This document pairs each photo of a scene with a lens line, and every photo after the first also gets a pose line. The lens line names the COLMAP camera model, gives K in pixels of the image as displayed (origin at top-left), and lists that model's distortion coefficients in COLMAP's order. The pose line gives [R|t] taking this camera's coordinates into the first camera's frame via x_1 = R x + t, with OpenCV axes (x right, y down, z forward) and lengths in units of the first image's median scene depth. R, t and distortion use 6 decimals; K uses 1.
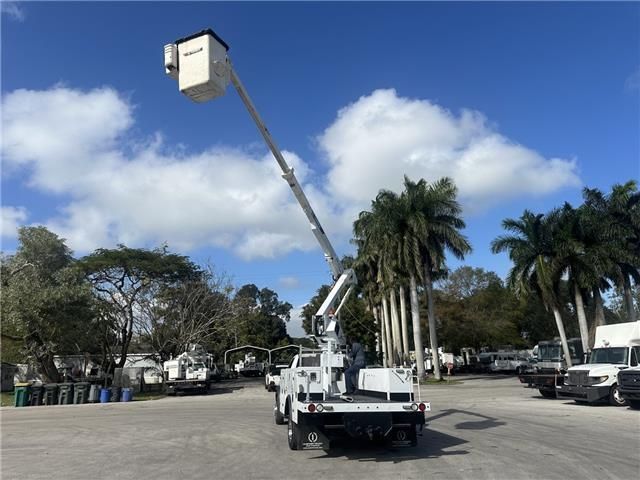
lens RADIAL K [[455.7, 0, 315.4], [0, 455.7, 230.1], [0, 0, 1]] dist [0.059300, -0.081520]
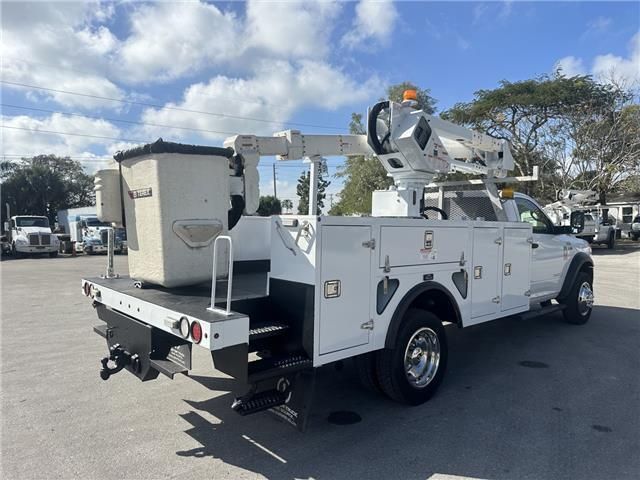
lens RADIAL K [[455.7, 0, 315.2], [0, 455.7, 231.5], [0, 0, 1]] dist [0.059300, -0.081520]
pose [[0.530270, 0.024218, -0.847483, 0.122846], [0.237780, 0.955226, 0.176076, 0.065728], [0.813802, -0.294883, 0.500770, 0.213431]]
